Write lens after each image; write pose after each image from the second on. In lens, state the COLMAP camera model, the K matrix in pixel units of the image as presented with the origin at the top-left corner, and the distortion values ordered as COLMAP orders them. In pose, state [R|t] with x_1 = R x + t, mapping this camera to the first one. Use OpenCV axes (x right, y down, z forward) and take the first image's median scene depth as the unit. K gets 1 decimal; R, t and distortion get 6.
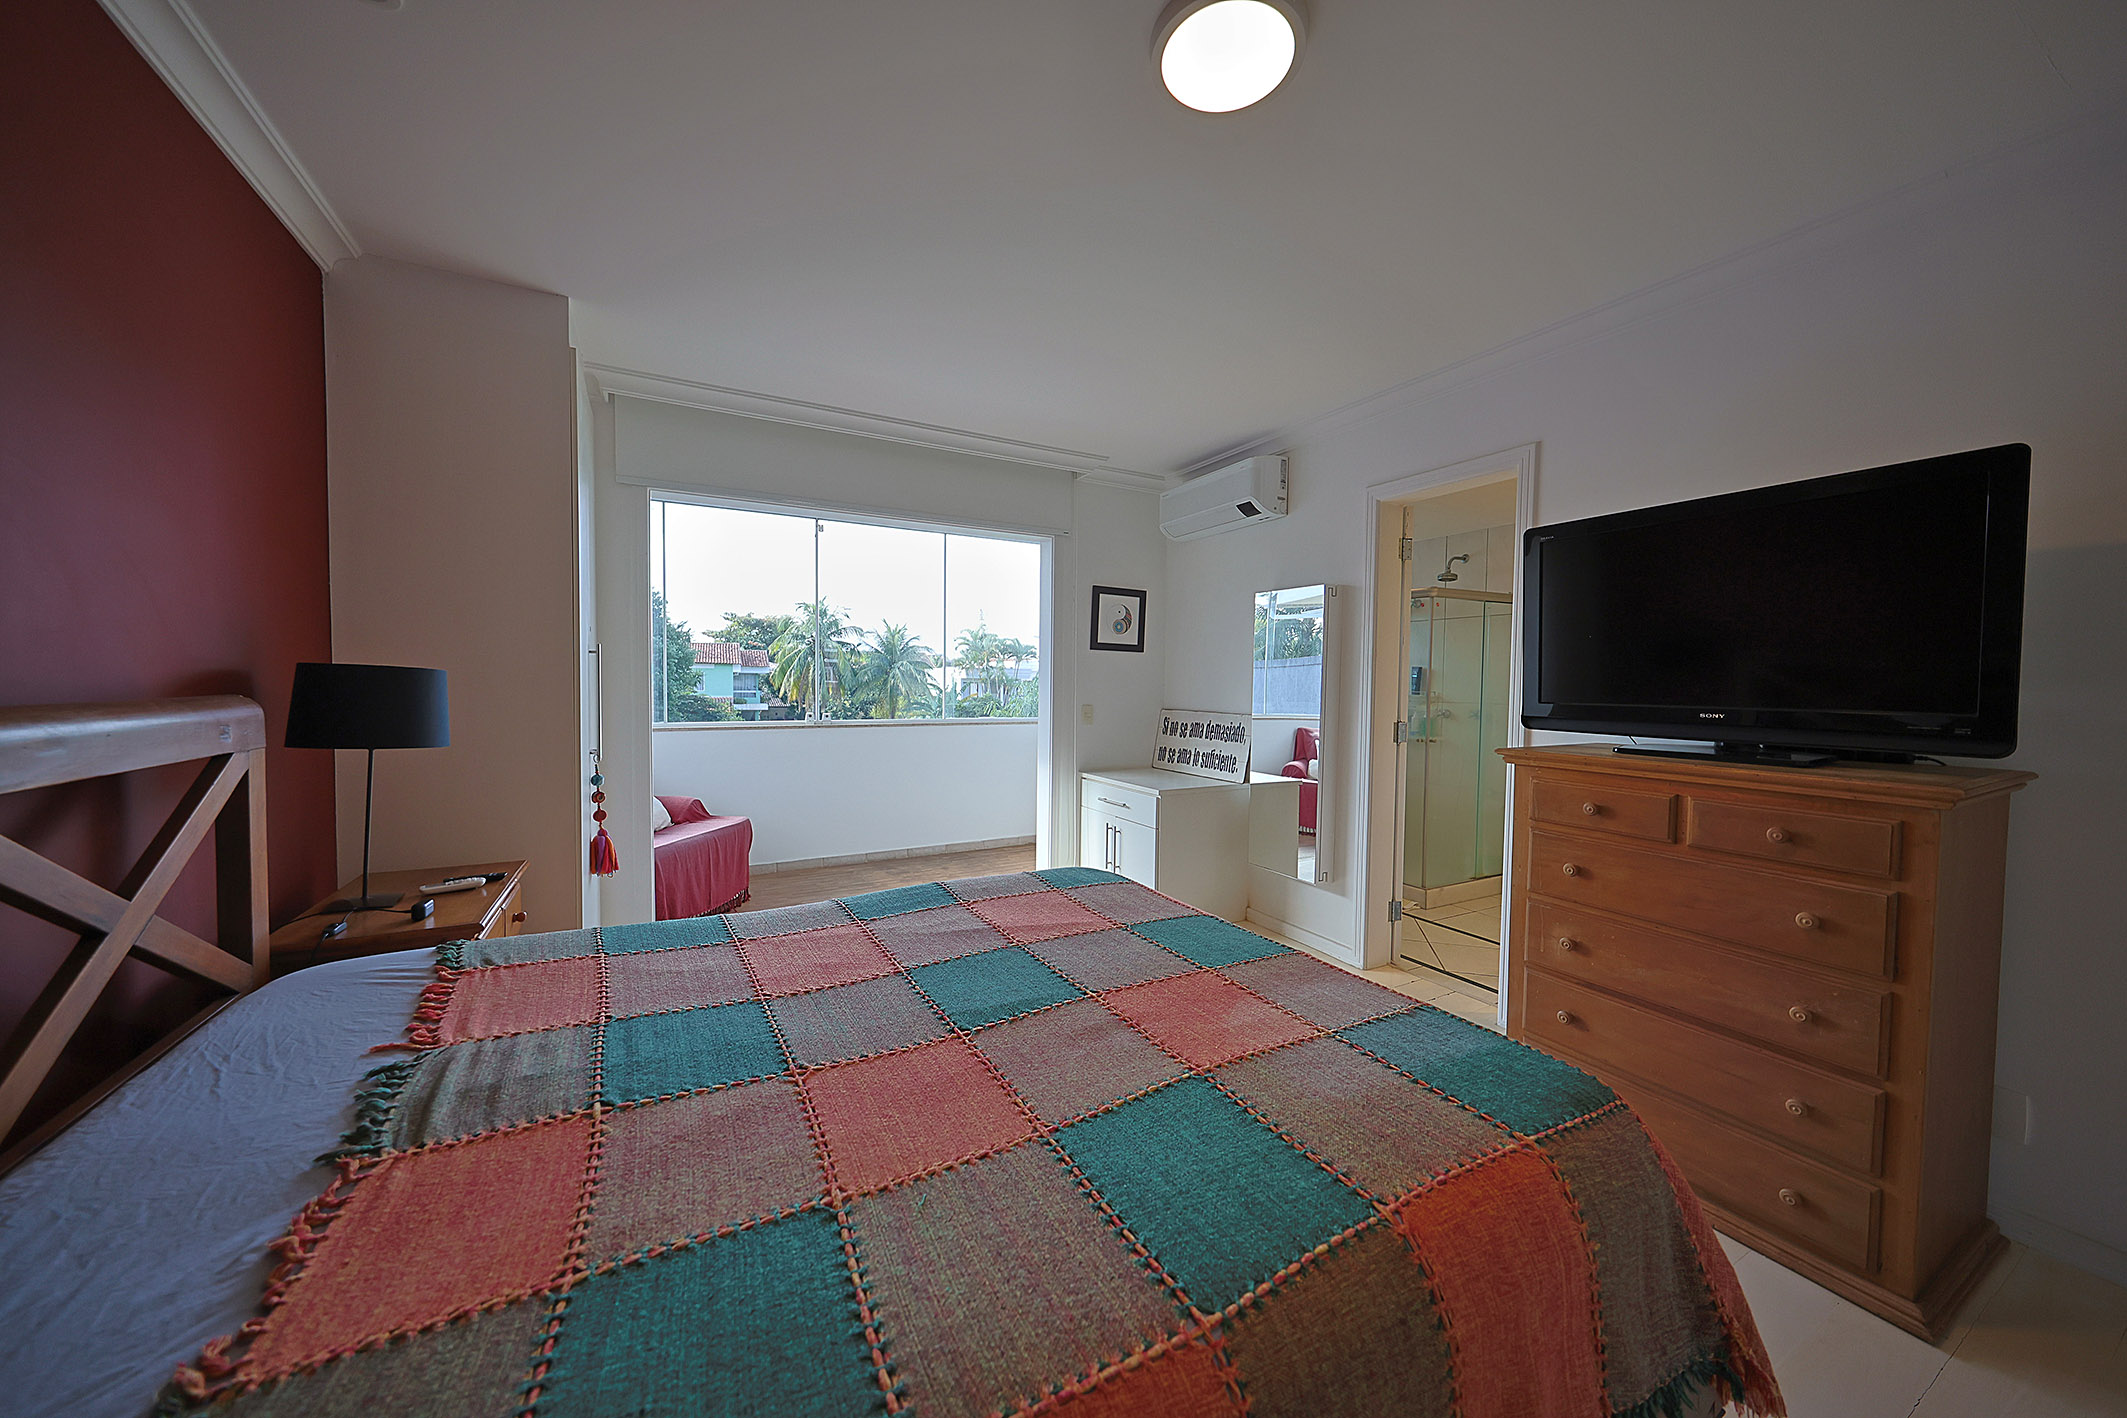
lens RADIAL K [[730.6, 0, 1065.3], [0, 730.6, 705.8], [0, 0, 1]] dist [-0.000162, -0.000017]
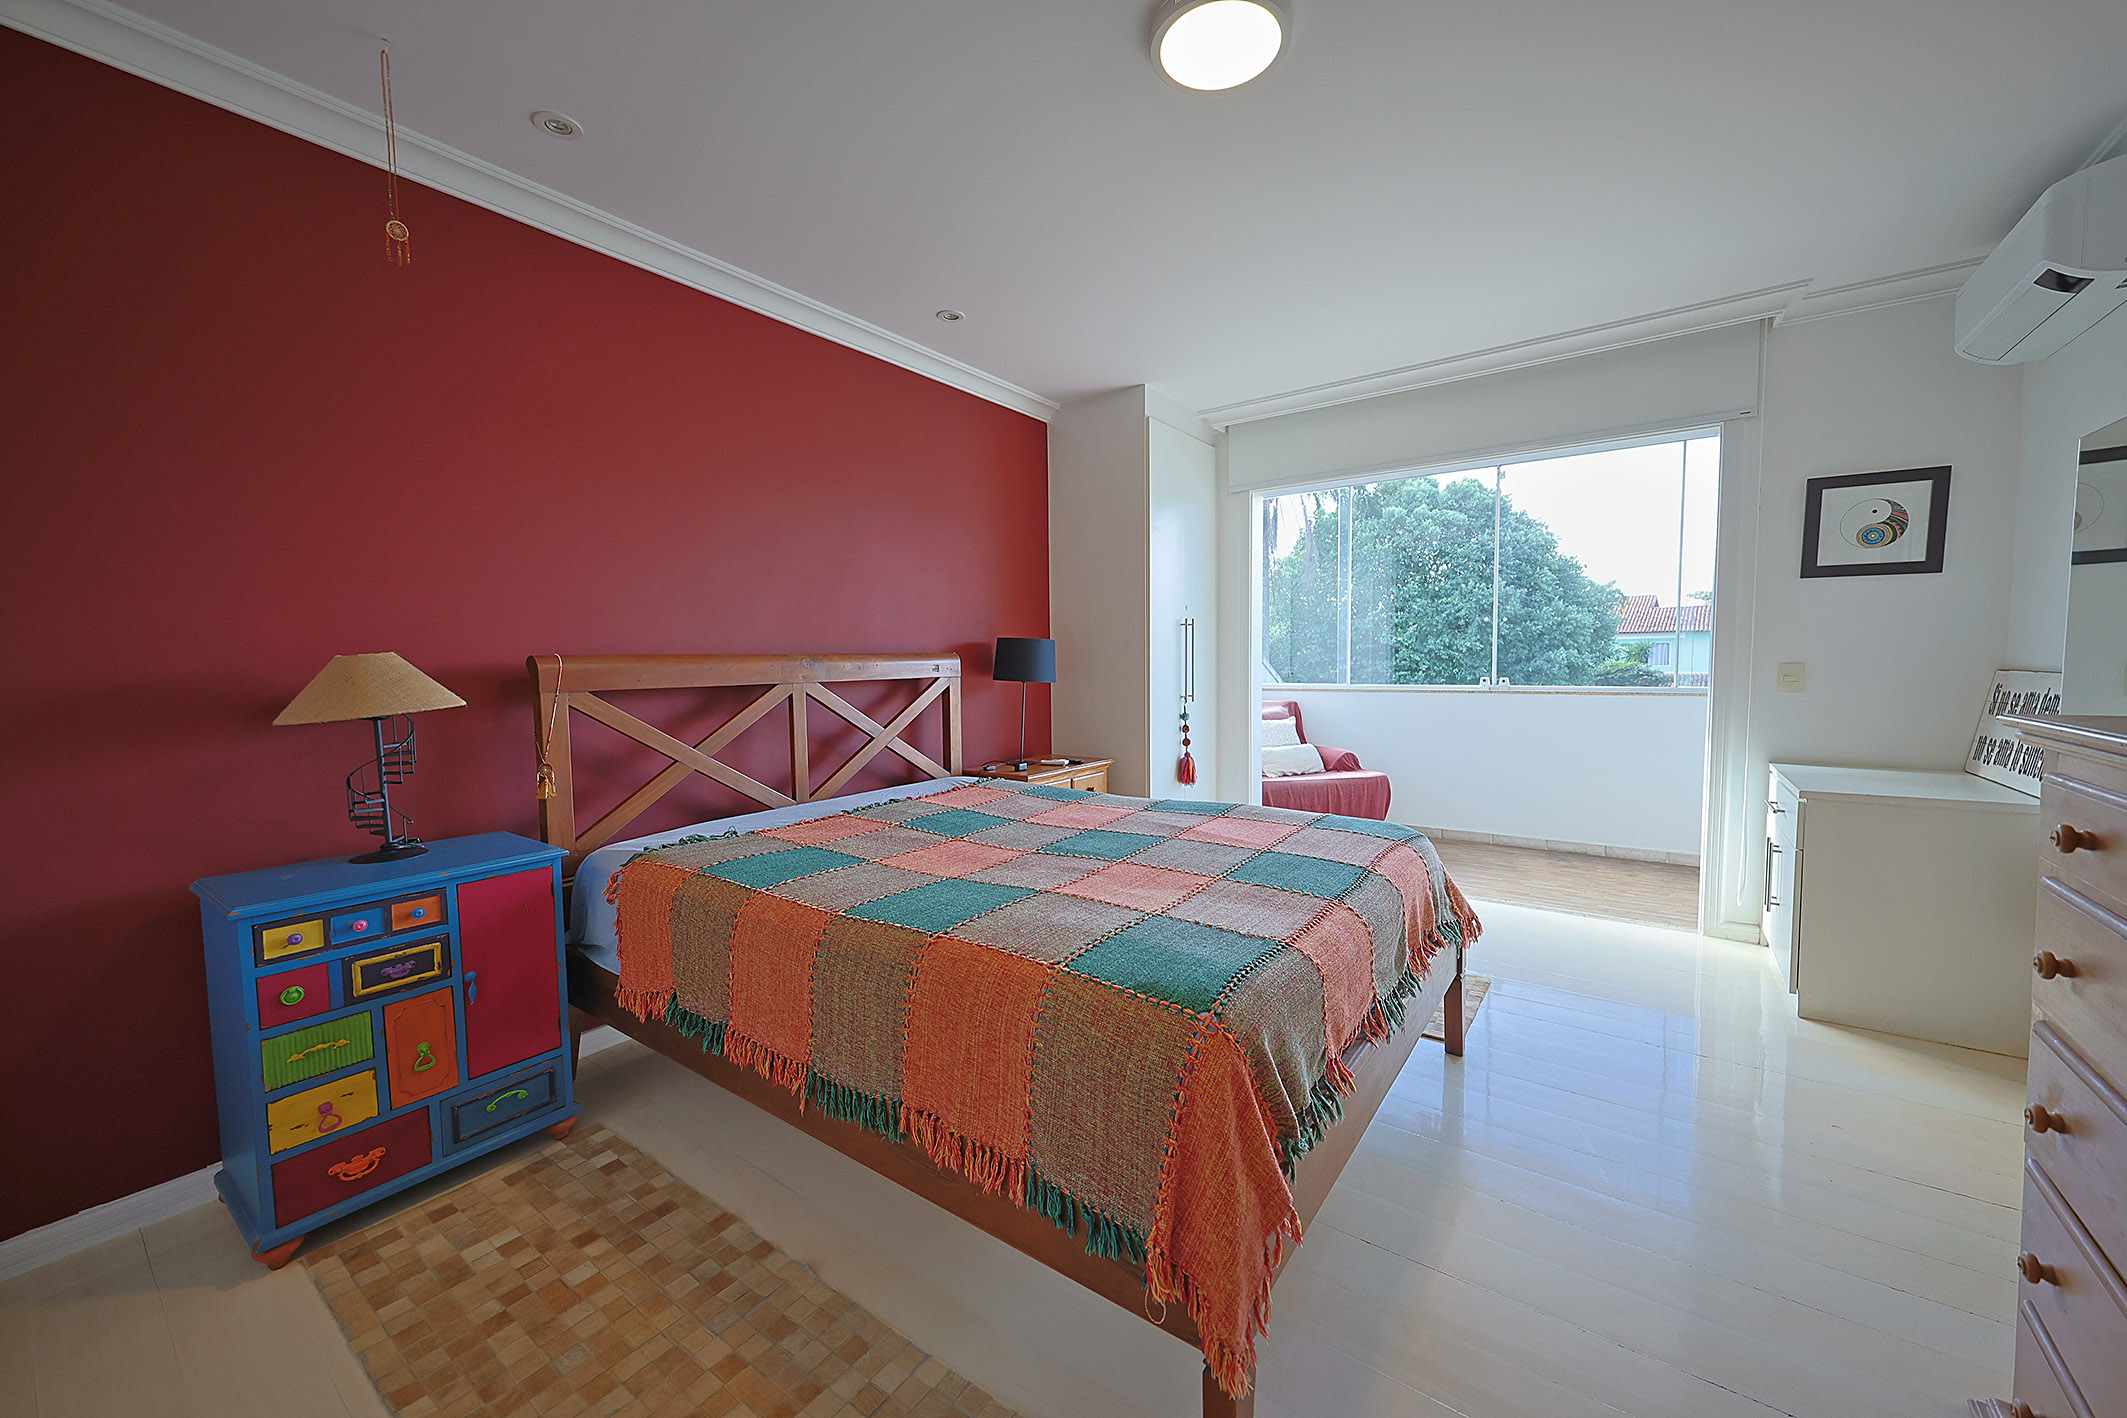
lens RADIAL K [[804.4, 0, 1062.4], [0, 804.4, 709.6], [0, 0, 1]] dist [-0.011034, -0.000259]
pose [[0.416882, 0.038581, -0.908142, 0.396564], [-0.010245, 0.999235, 0.037748, 0.020272], [0.908903, -0.006433, 0.416958, 0.090410]]
